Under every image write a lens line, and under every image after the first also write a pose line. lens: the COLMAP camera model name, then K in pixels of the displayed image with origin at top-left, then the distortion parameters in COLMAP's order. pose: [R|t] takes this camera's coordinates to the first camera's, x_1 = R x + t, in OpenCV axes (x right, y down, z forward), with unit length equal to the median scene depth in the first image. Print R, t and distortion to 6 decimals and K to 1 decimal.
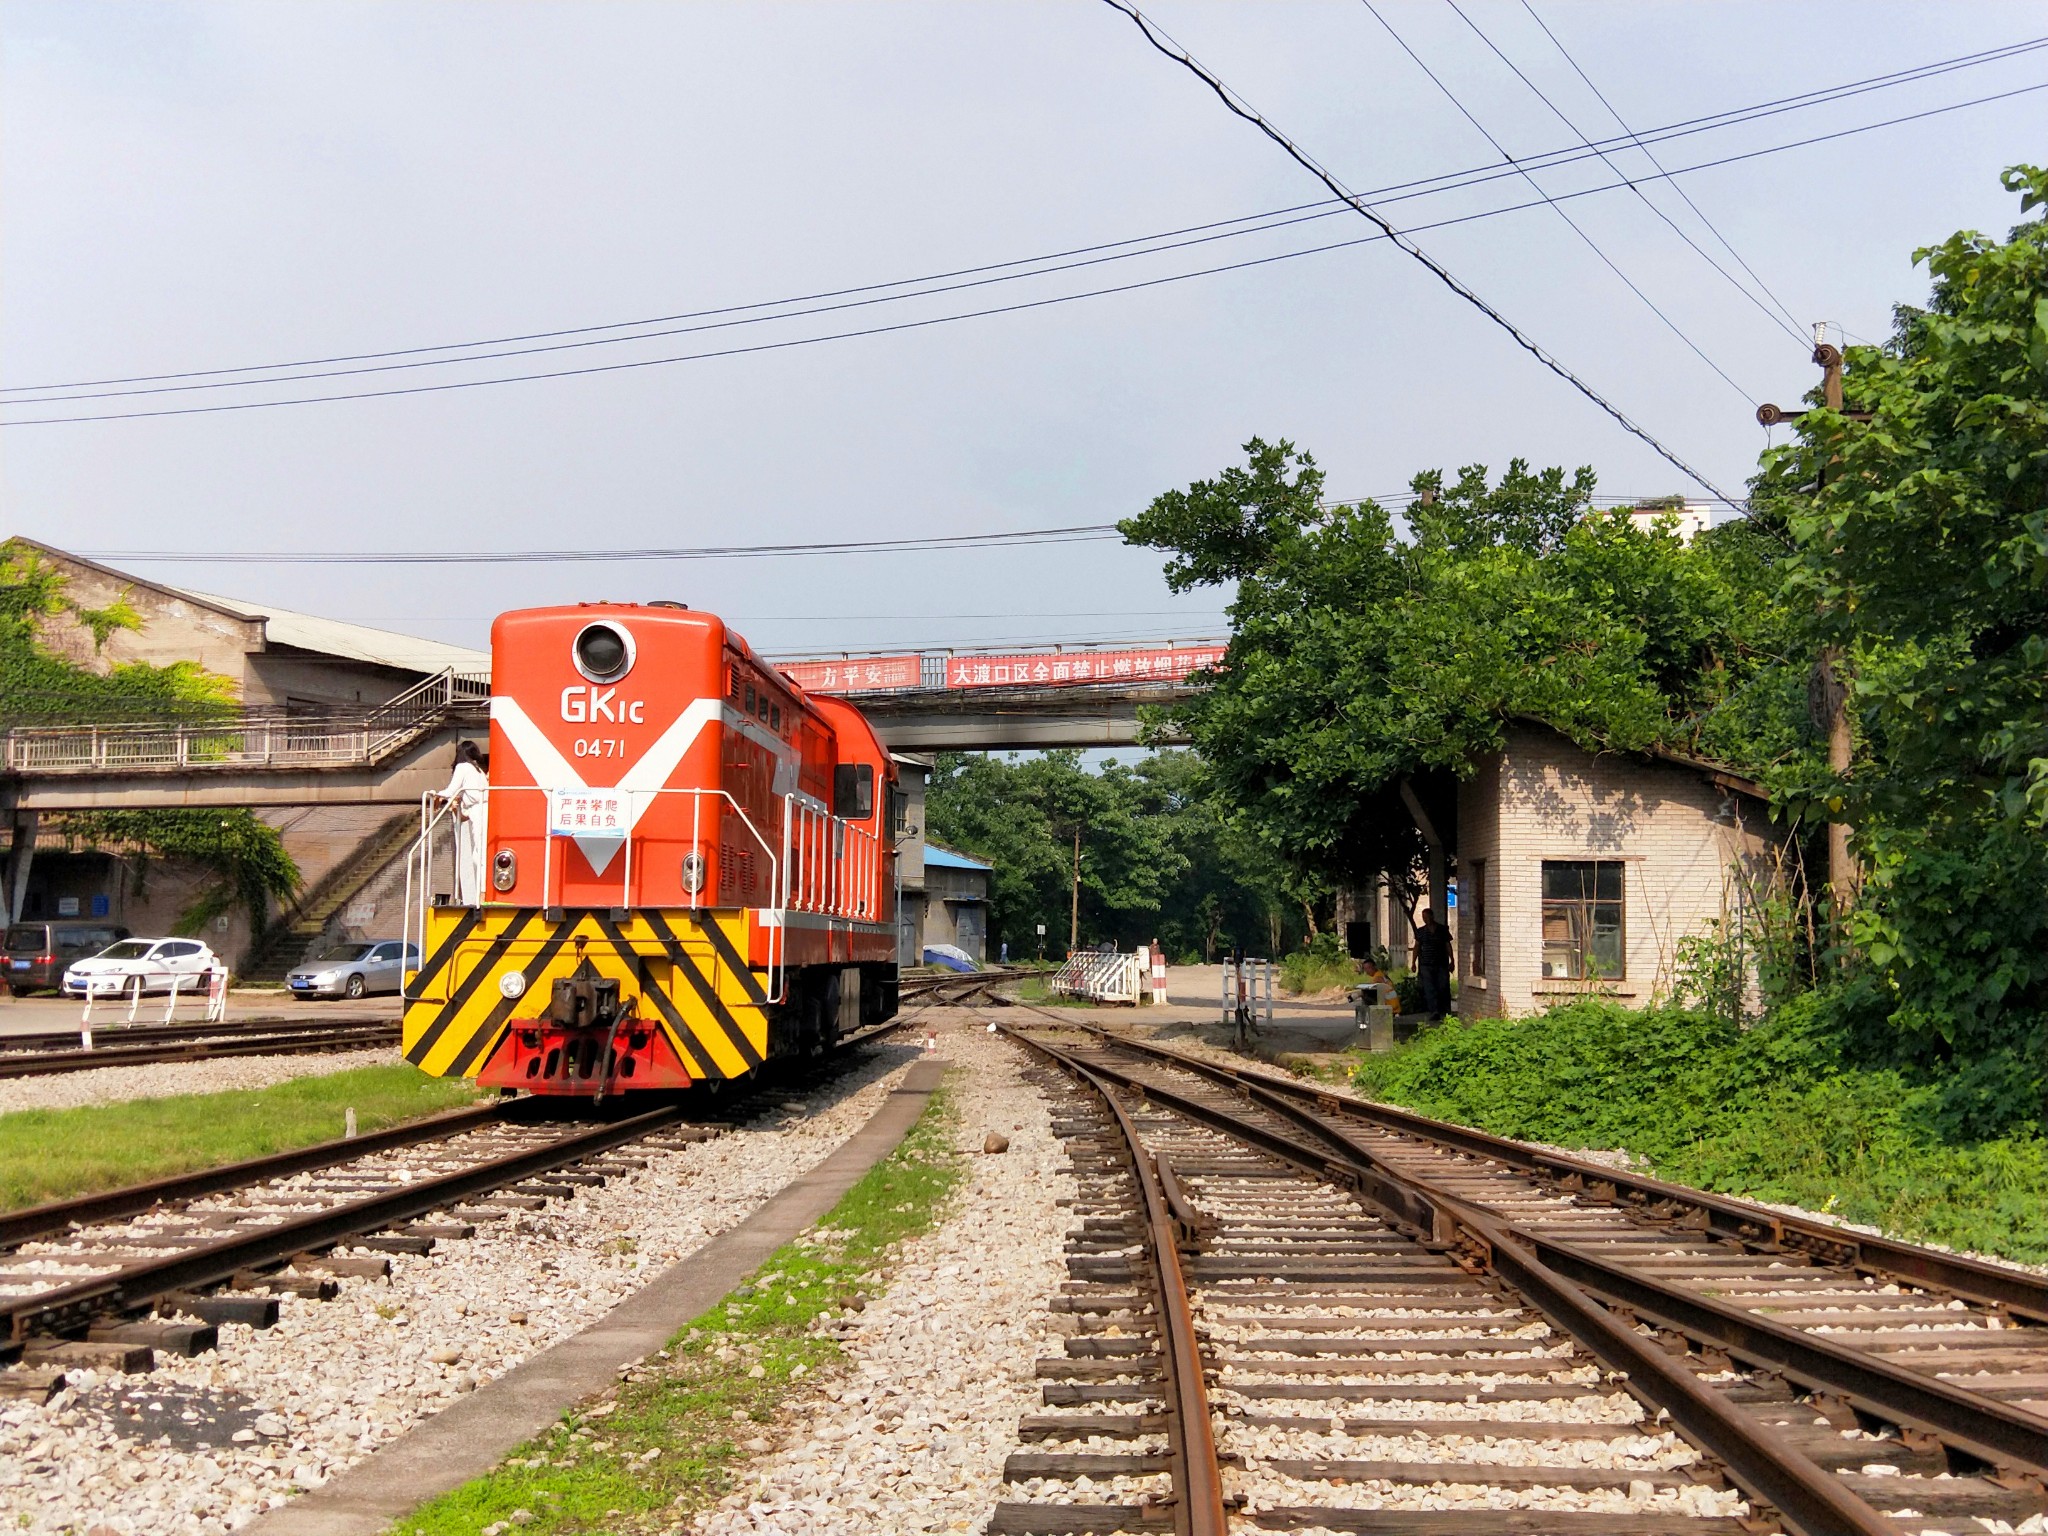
lens RADIAL K [[2621.3, 0, 1024.0], [0, 2621.3, 768.0], [0, 0, 1]] dist [0.206457, -0.675527]
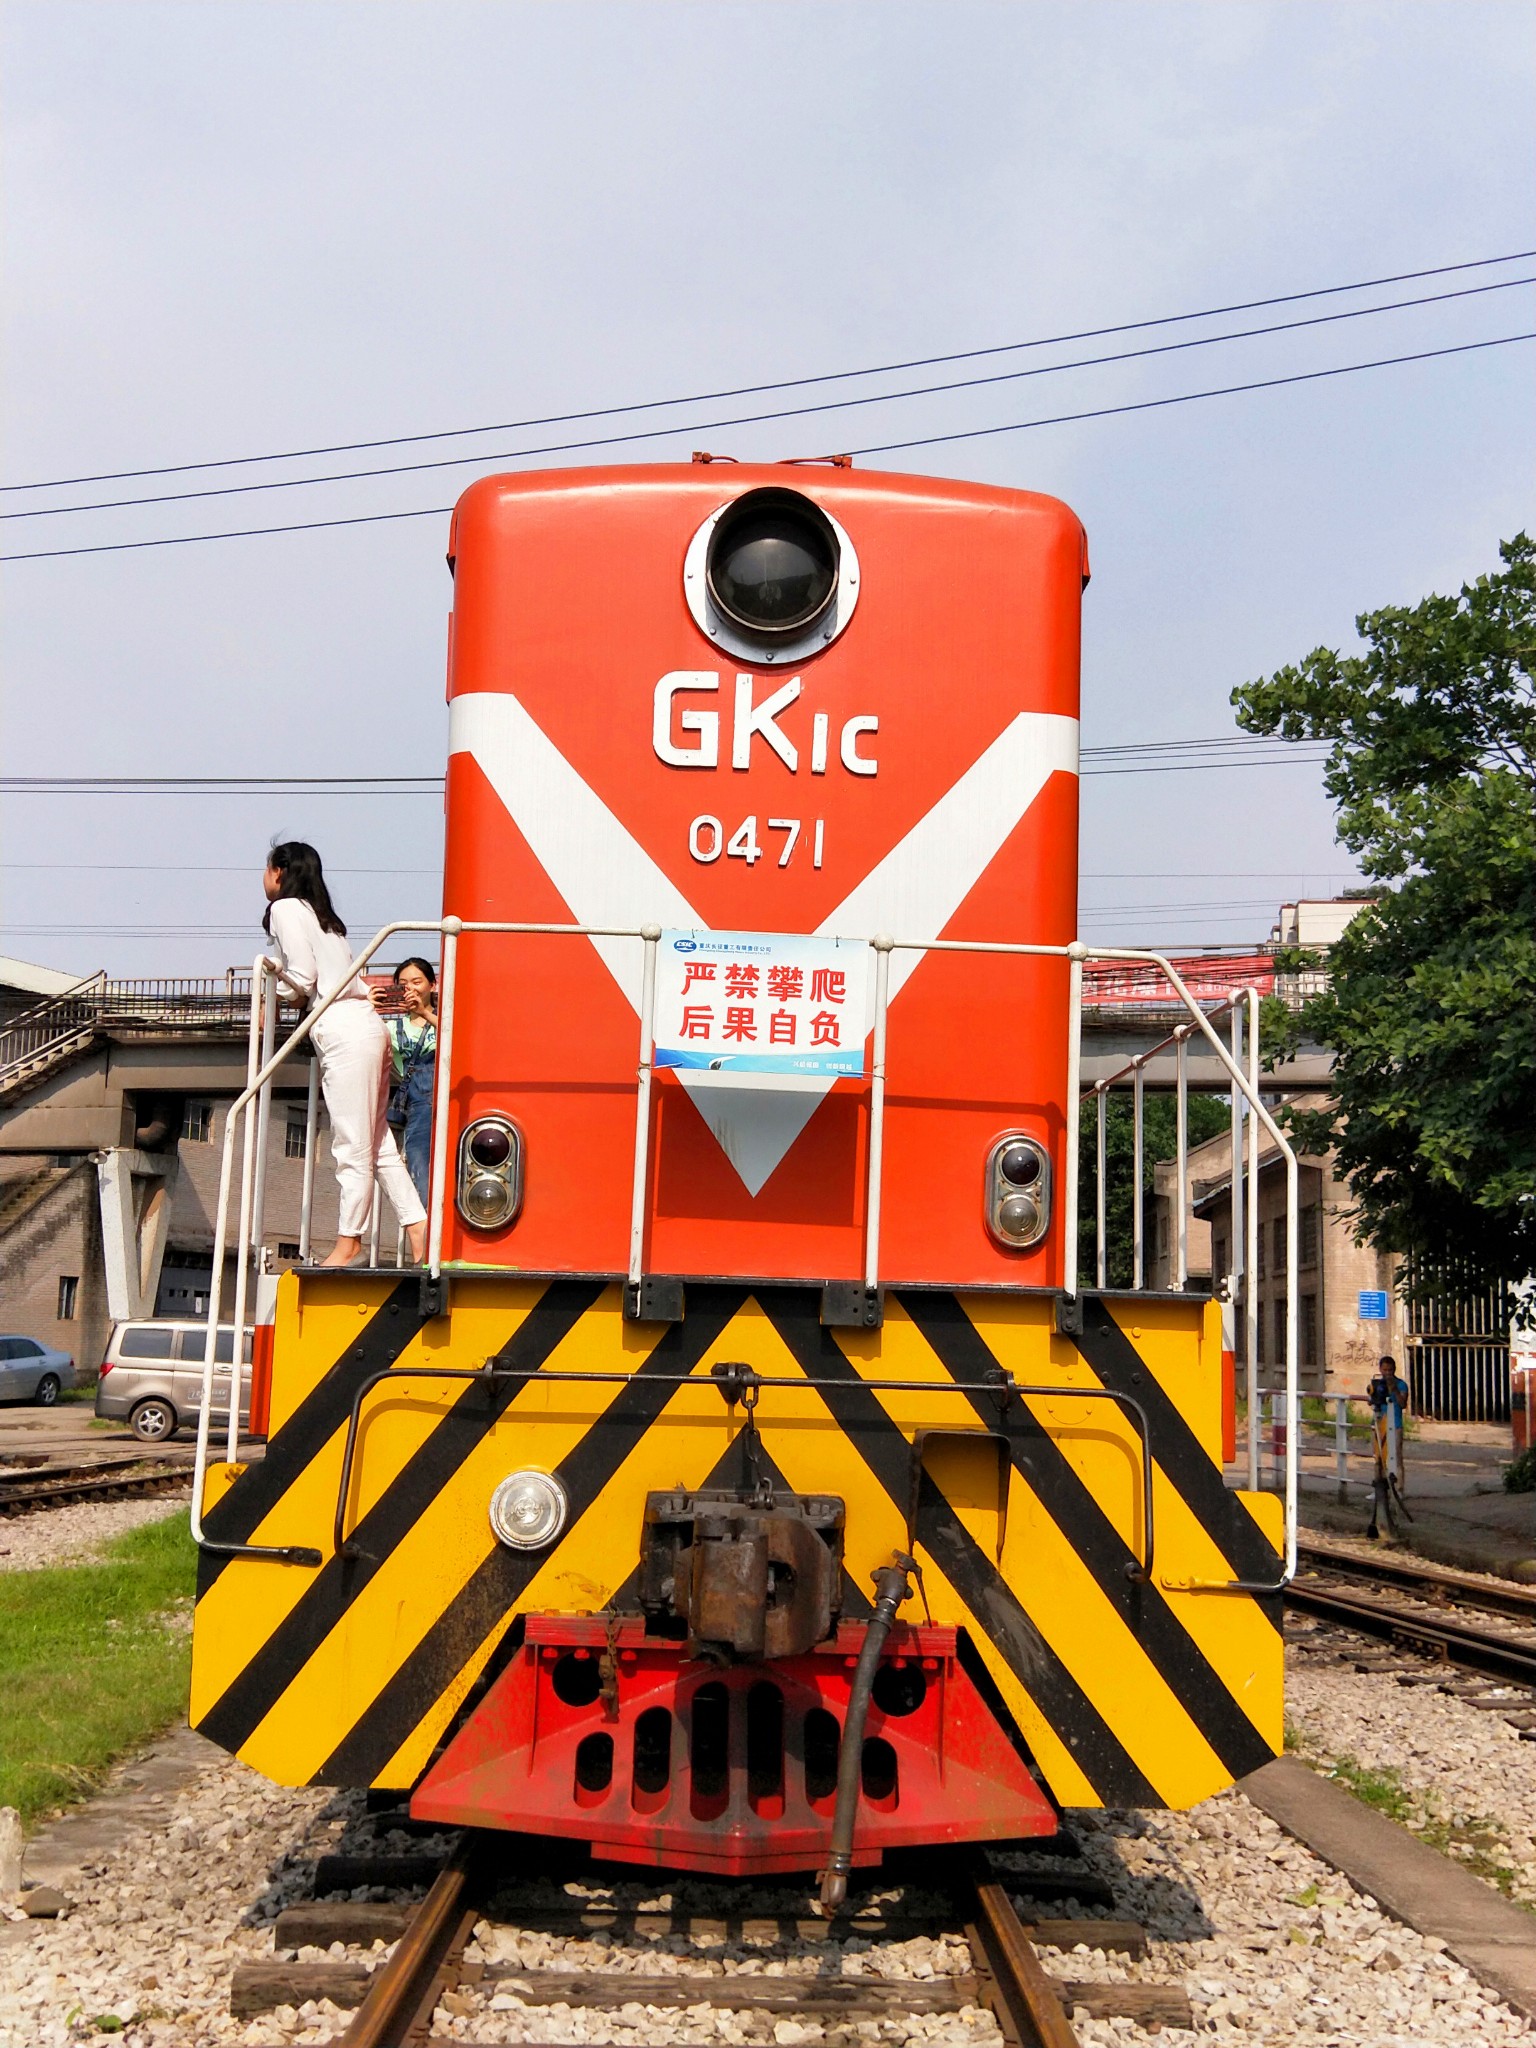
lens RADIAL K [[2621.3, 0, 768.0], [0, 2621.3, 1024.0], [0, 0, 1]] dist [0.206457, -0.675527]
pose [[0.998082, 0.028117, 0.055148, -0.178136], [-0.024978, 0.998072, -0.056811, 0.037722], [-0.056639, 0.055325, 0.996861, 0.641814]]
